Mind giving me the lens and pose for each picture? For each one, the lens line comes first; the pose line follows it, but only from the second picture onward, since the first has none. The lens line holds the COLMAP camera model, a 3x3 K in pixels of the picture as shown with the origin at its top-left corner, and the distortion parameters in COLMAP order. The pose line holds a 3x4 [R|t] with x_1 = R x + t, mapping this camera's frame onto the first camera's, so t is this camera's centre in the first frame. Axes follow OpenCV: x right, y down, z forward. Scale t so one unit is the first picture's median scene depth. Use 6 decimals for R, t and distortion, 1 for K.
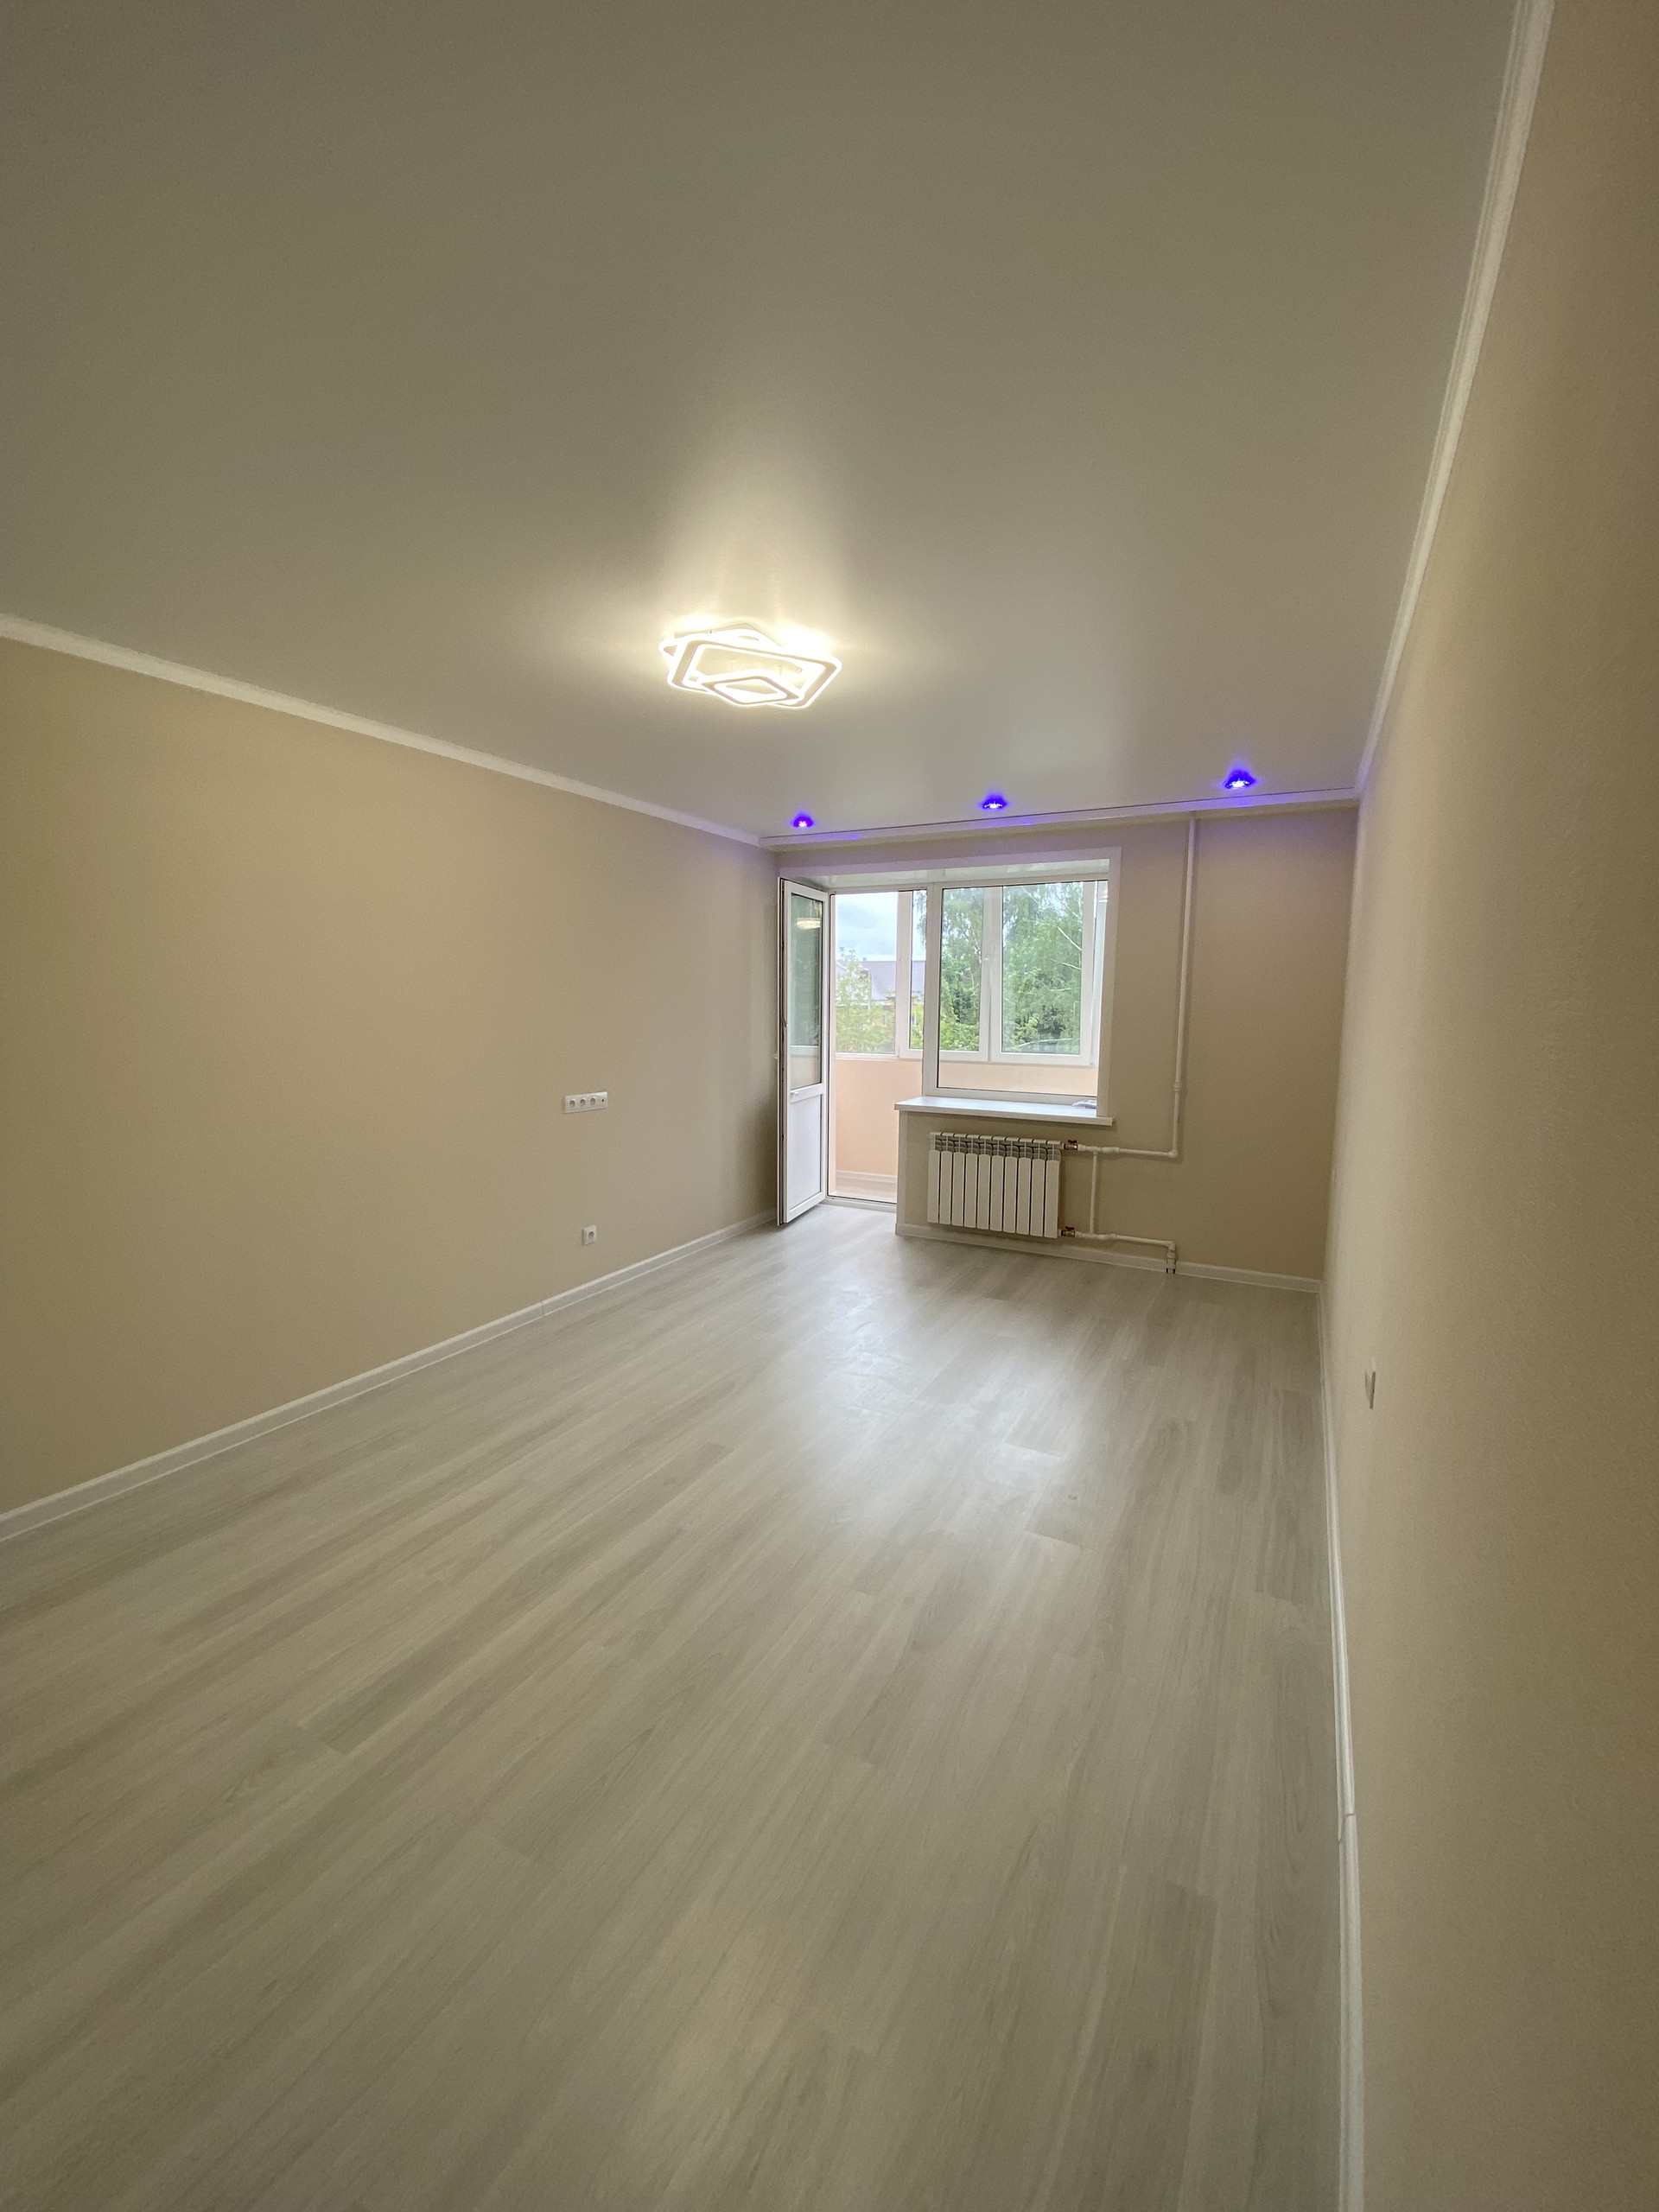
lens RADIAL K [[893.8, 0, 826.8], [0, 893.8, 1112.4], [0, 0, 1]] dist [0.064598, -0.045188]
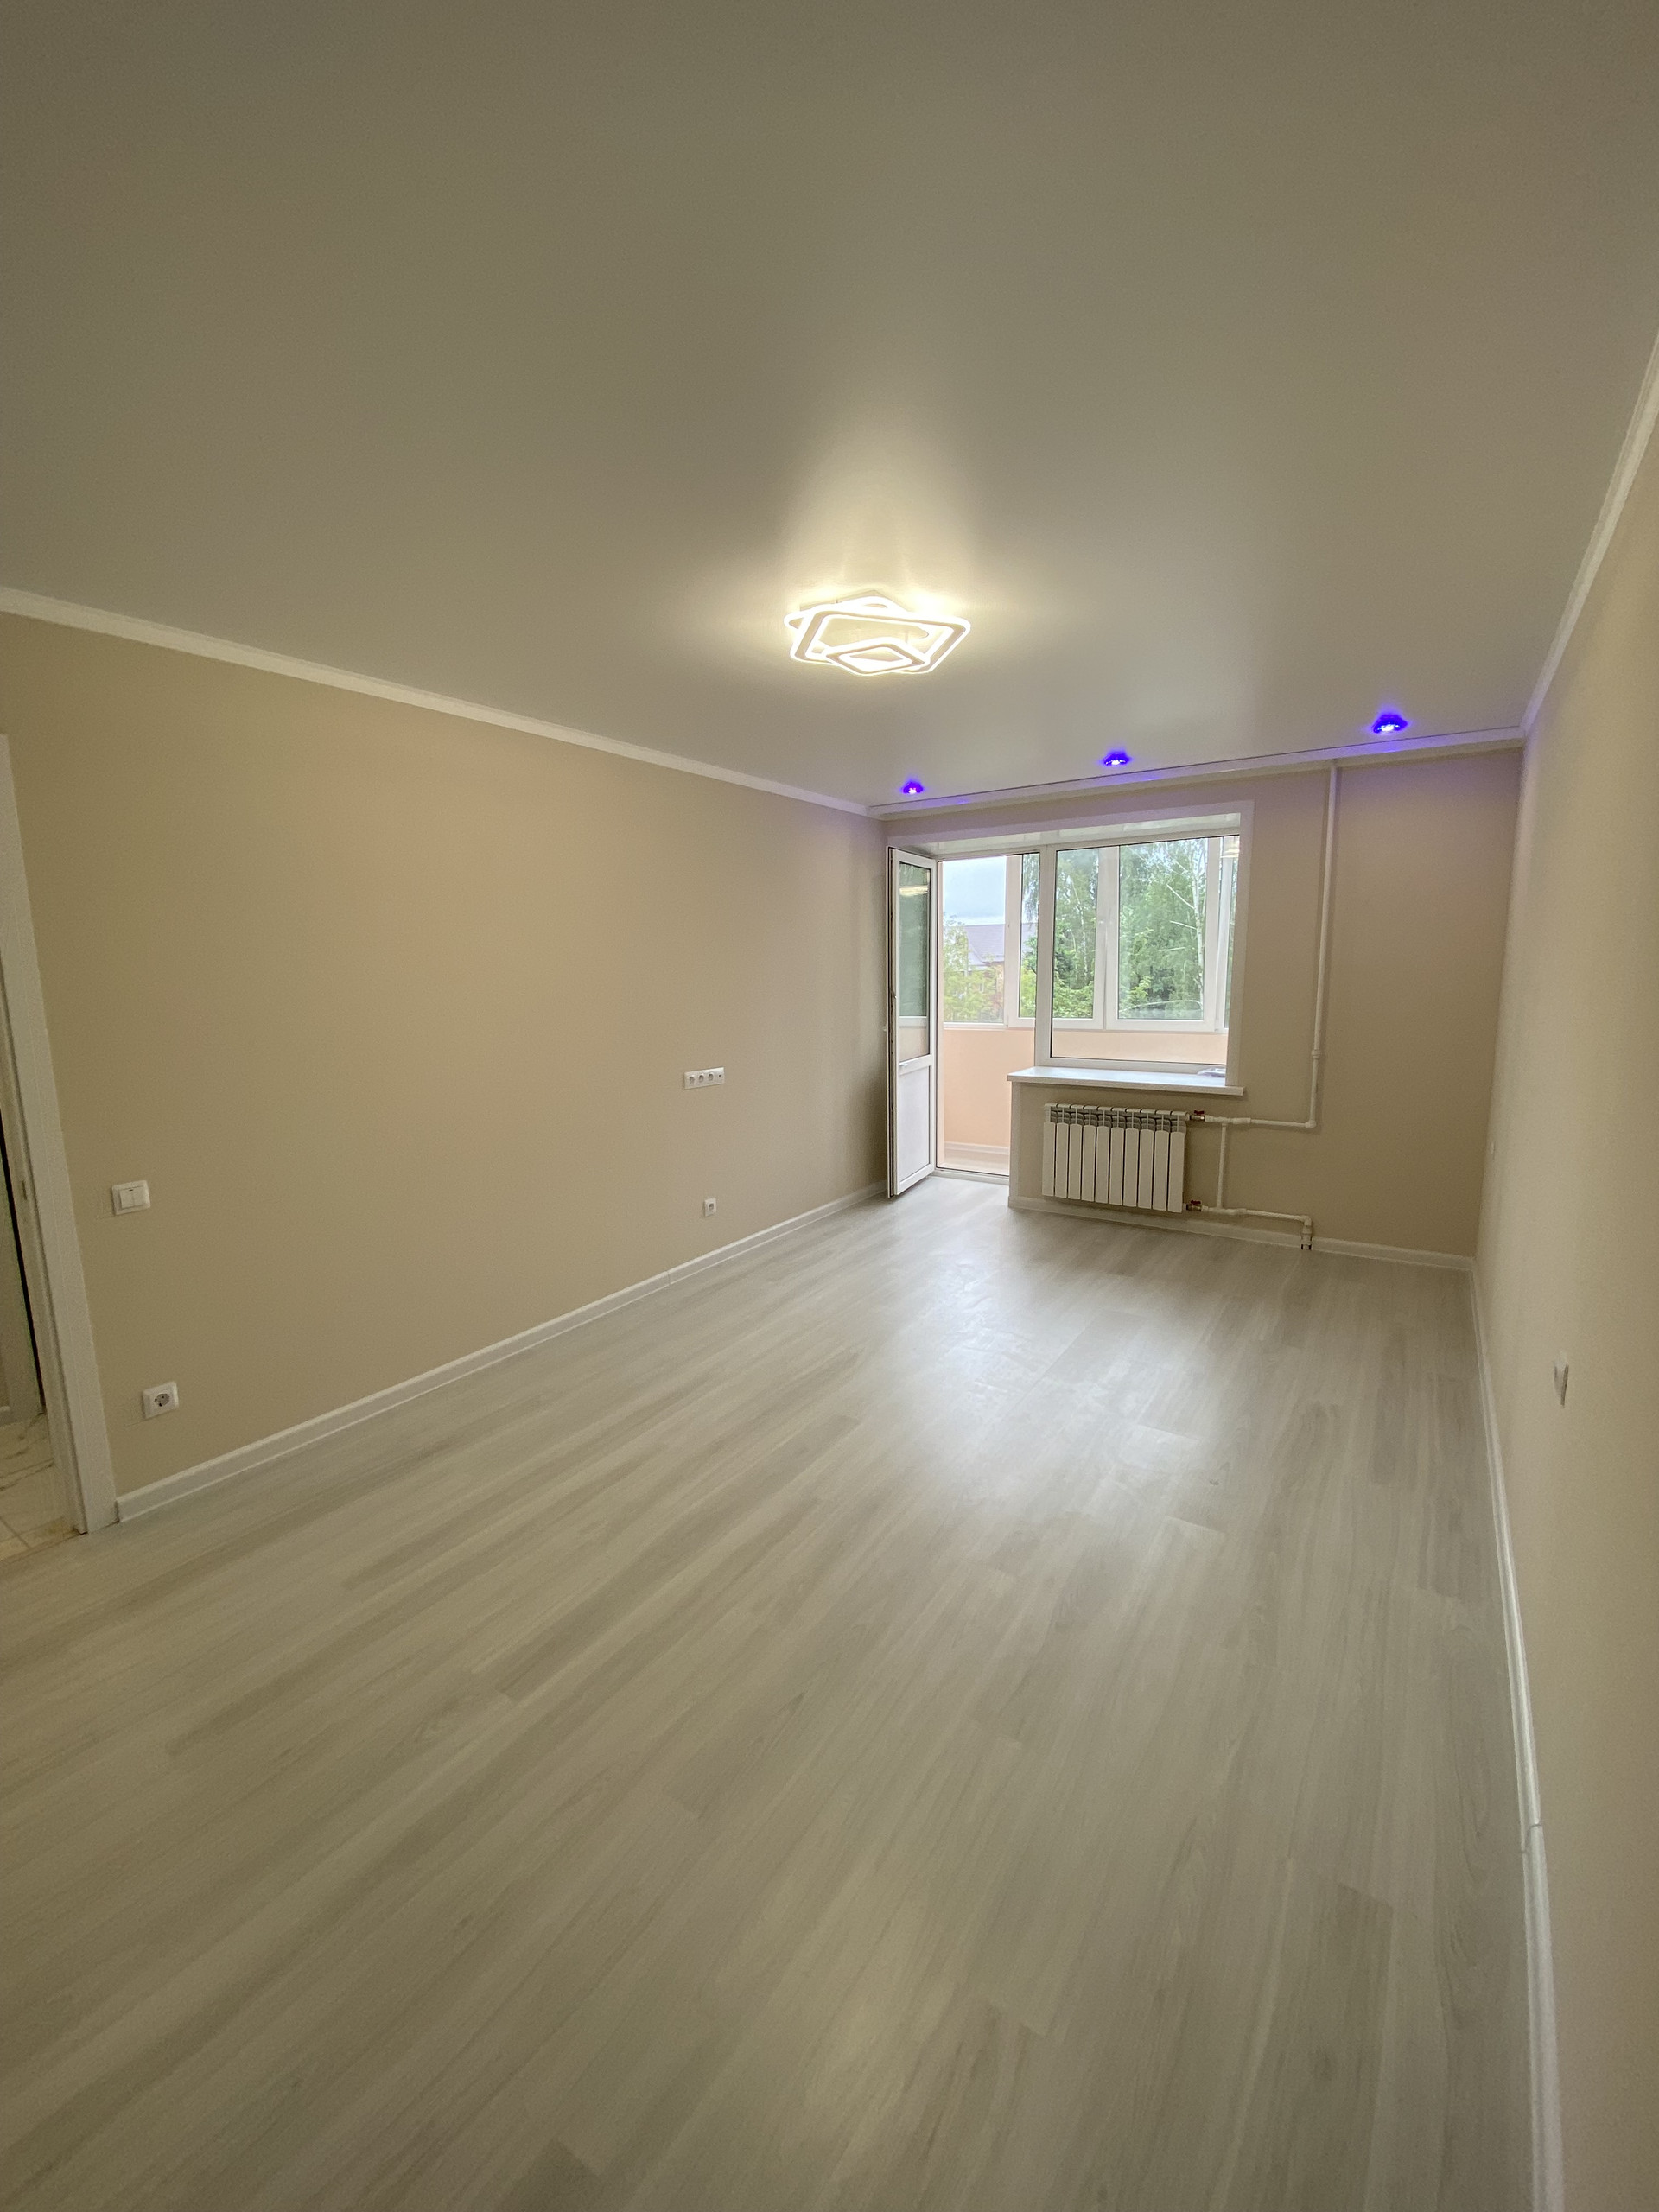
lens RADIAL K [[896.5, 0, 829.5], [0, 896.5, 1106.0], [0, 0, 1]] dist [0.052538, -0.034204]
pose [[0.994719, -0.007929, -0.102333, -0.023032], [0.010745, 0.999578, 0.027004, -0.005342], [0.102076, -0.027961, 0.994384, 0.002127]]
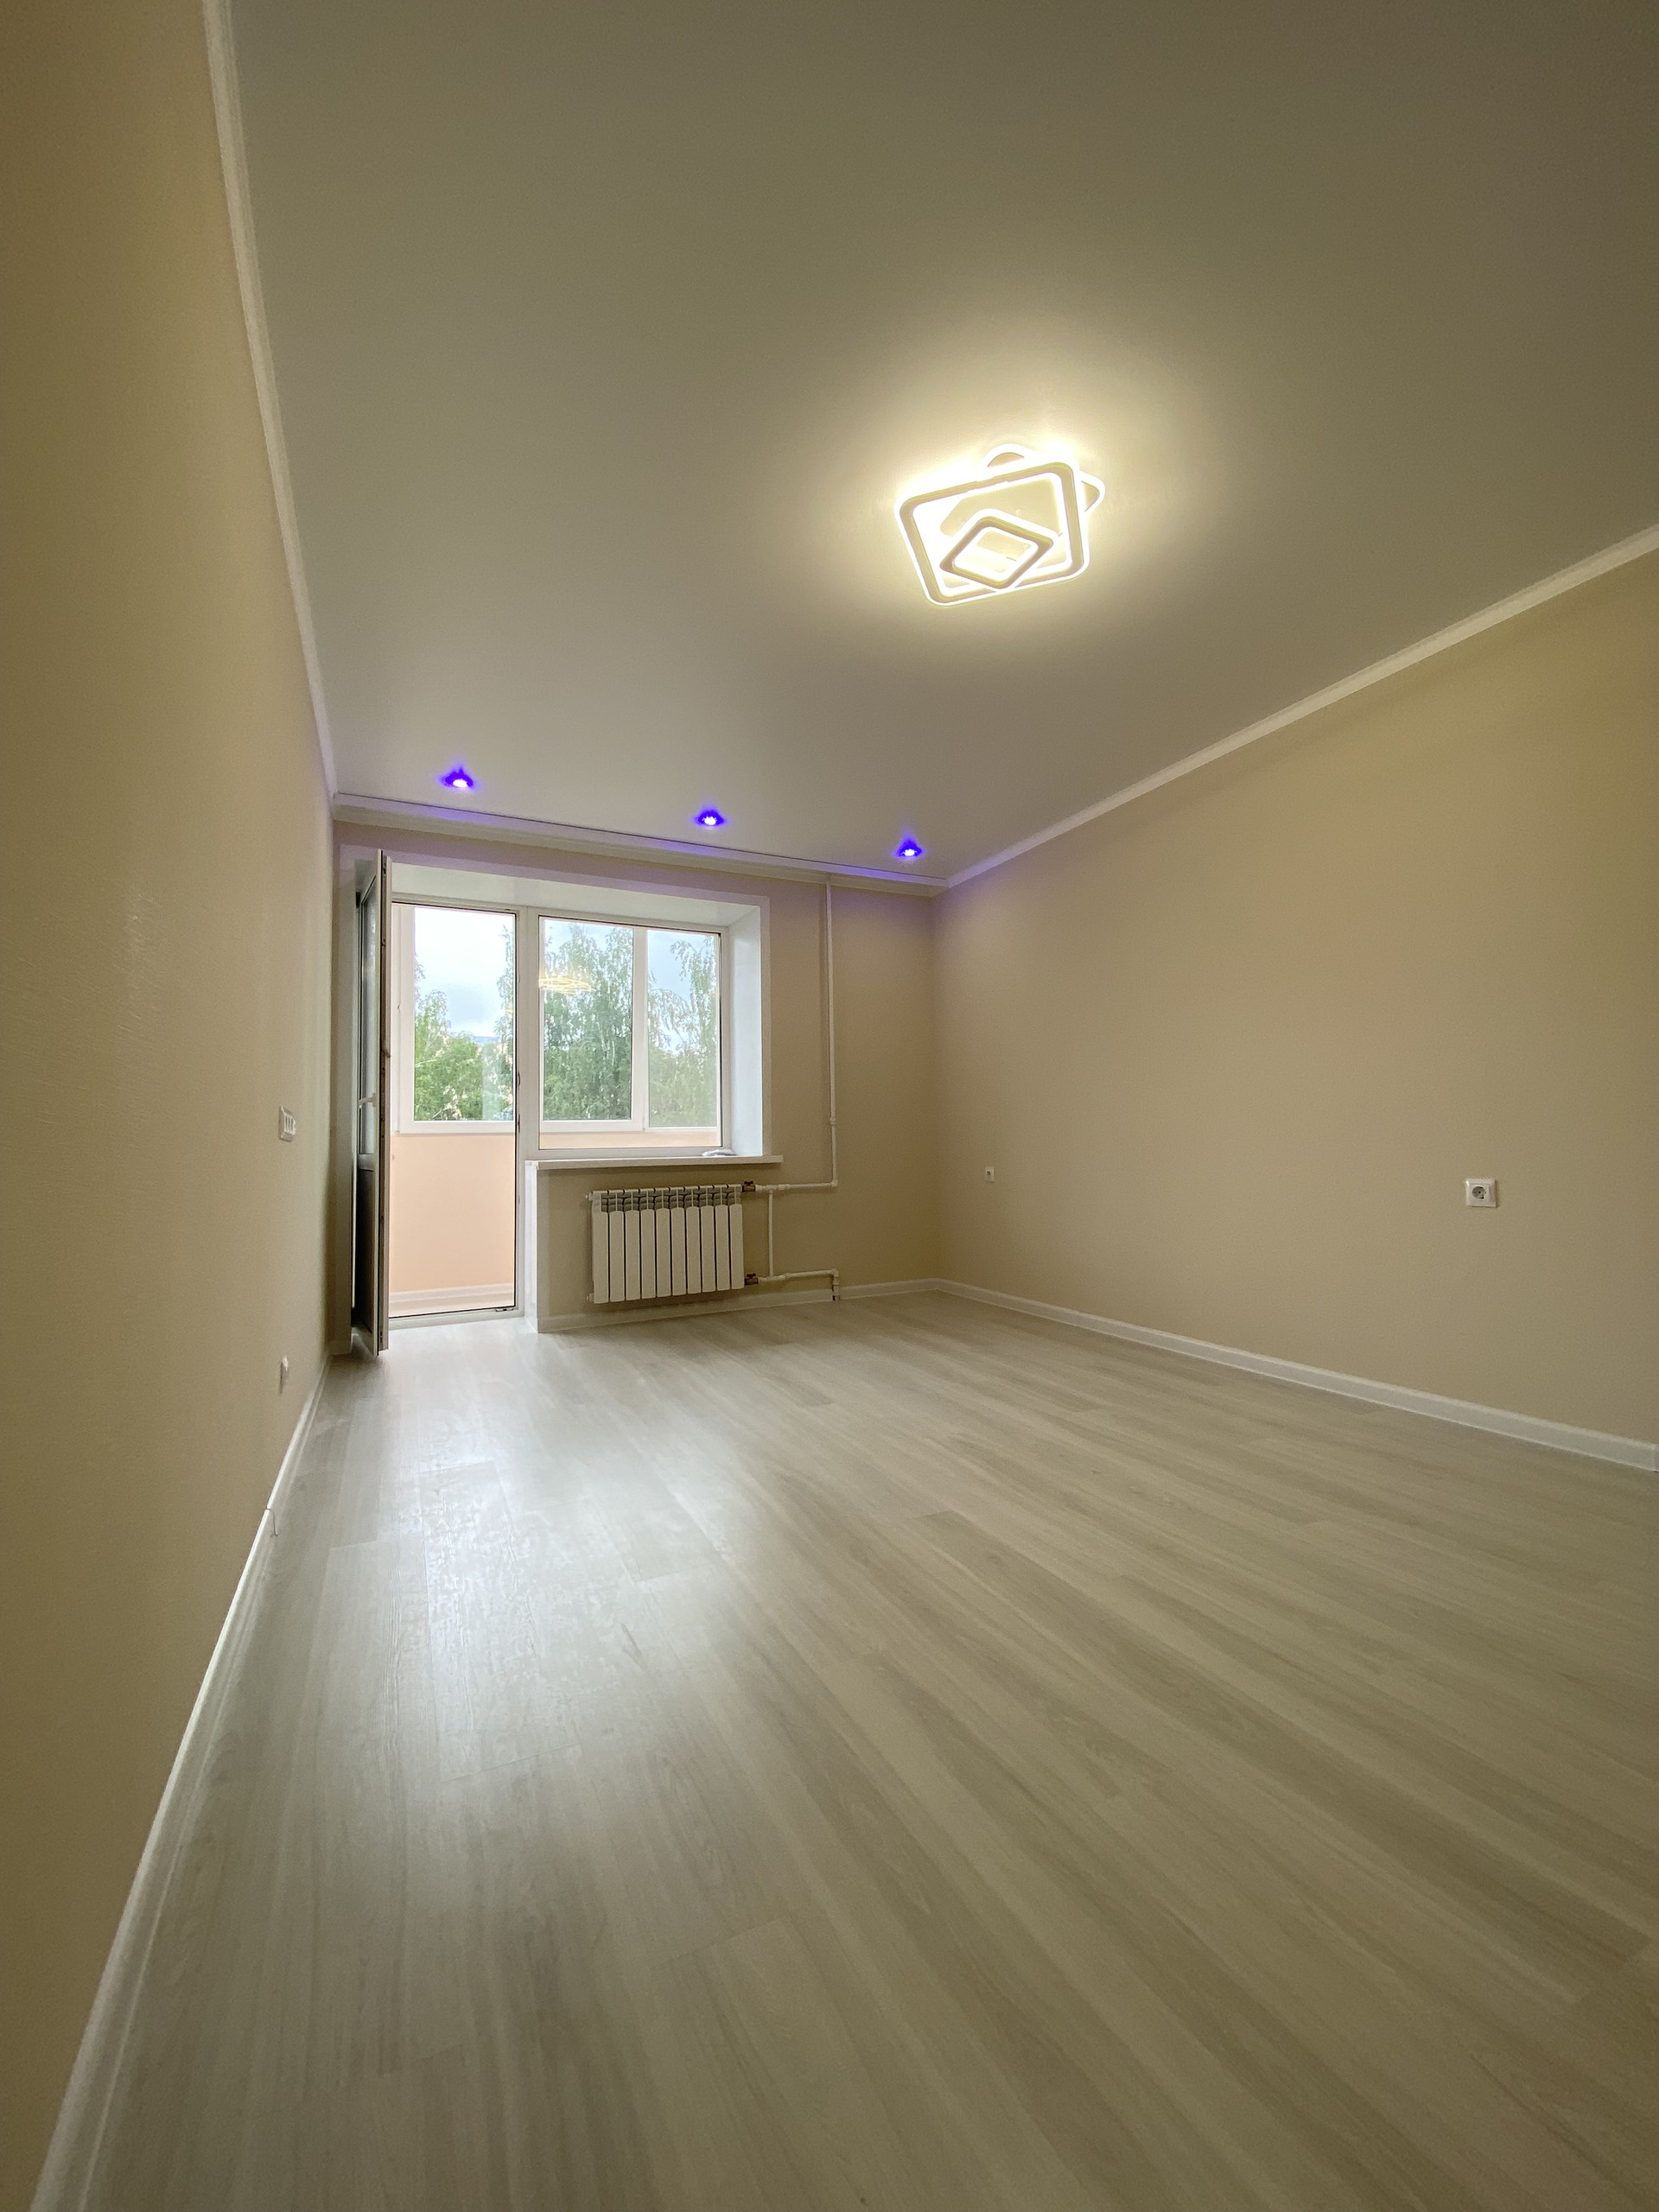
lens RADIAL K [[896.5, 0, 829.5], [0, 896.5, 1106.0], [0, 0, 1]] dist [0.052538, -0.034204]
pose [[0.599735, 0.013578, 0.800083, -0.533198], [0.131423, 0.984607, -0.115224, 0.087930], [-0.789332, 0.174253, 0.588719, 0.417821]]
